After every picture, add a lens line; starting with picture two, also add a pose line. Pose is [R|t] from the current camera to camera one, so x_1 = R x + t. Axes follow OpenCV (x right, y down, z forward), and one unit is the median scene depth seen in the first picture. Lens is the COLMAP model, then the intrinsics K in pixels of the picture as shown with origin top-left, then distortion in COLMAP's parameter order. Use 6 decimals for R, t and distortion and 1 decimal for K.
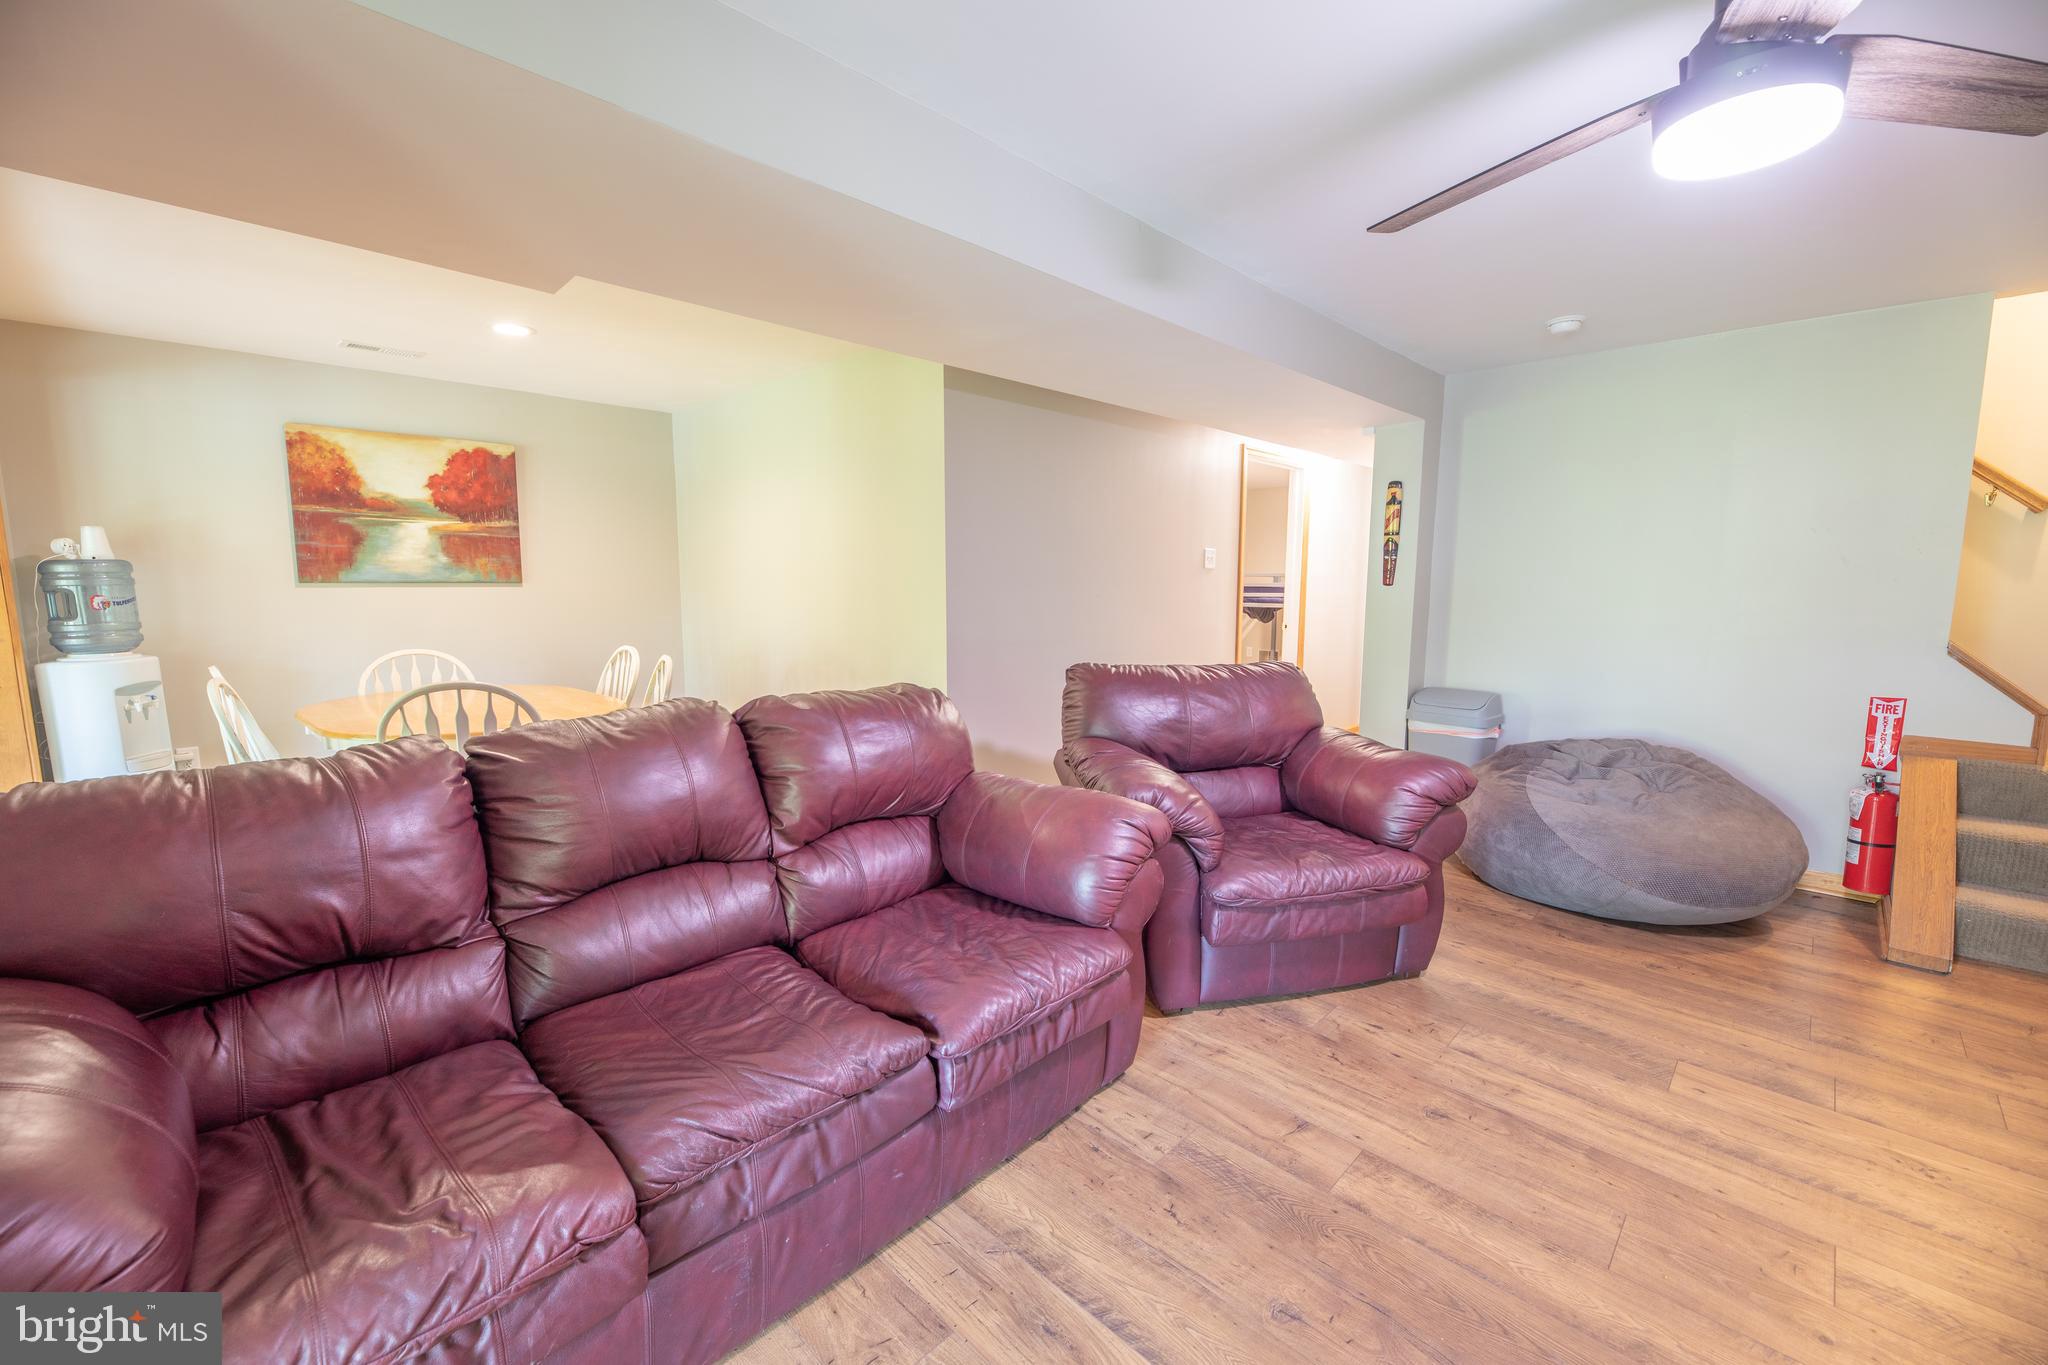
lens RADIAL K [[818.2, 0, 1022.1], [0, 818.2, 680.5], [0, 0, 1]] dist [-0.002700, -0.000495]
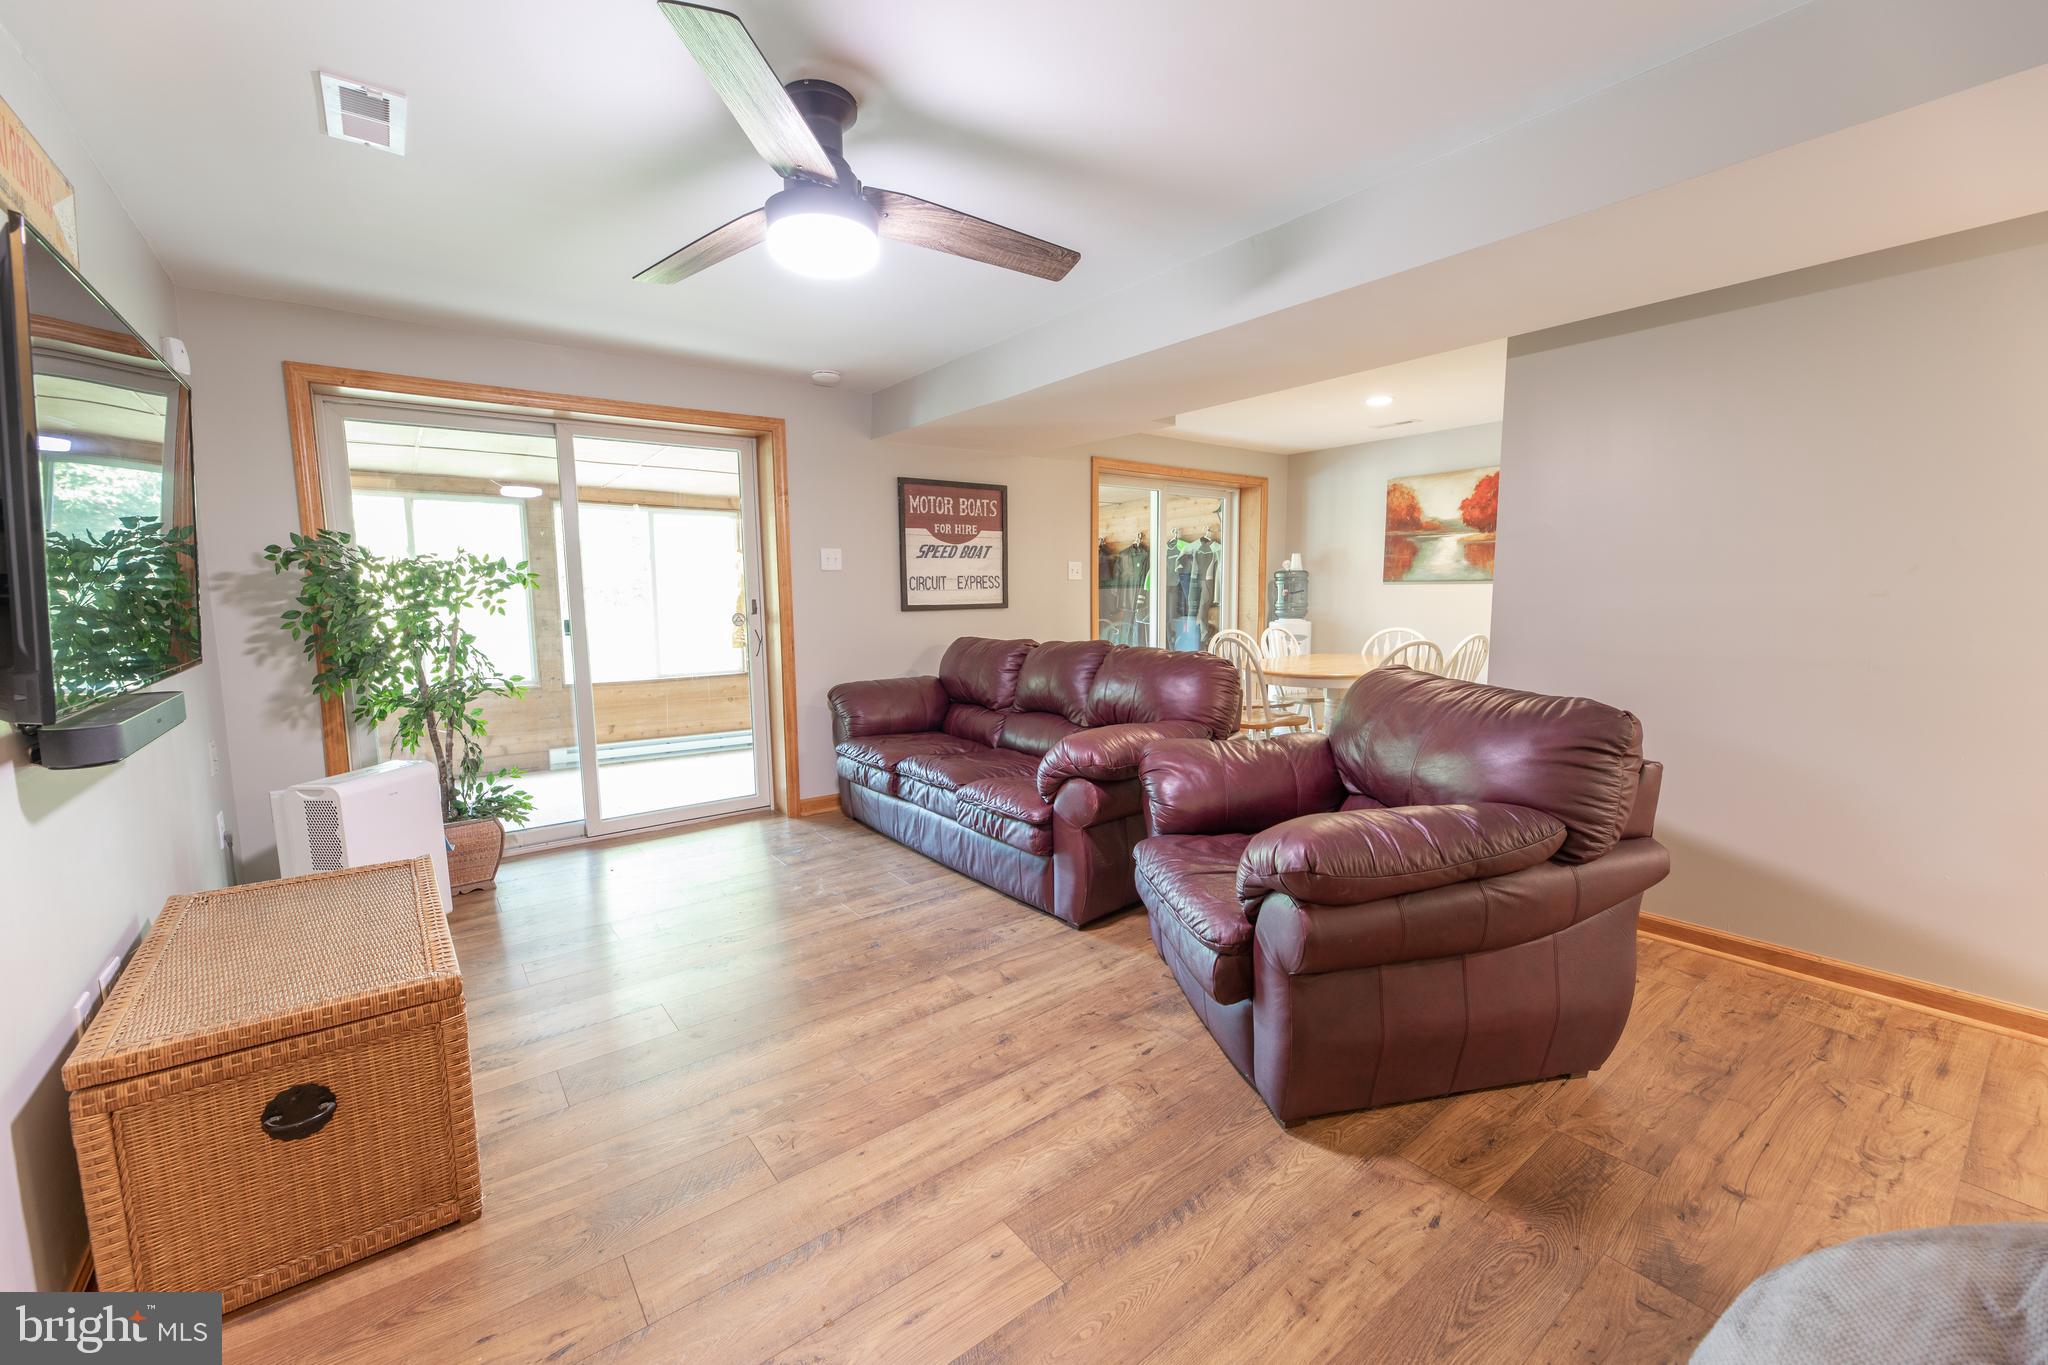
lens RADIAL K [[818.2, 0, 1023.3], [0, 818.2, 681.6], [0, 0, 1]] dist [-0.002700, -0.000495]
pose [[-0.135984, 0.111604, -0.984405, 1.300387], [-0.112381, 0.985484, 0.127250, -0.090365], [0.984316, 0.127933, -0.121467, 0.910333]]
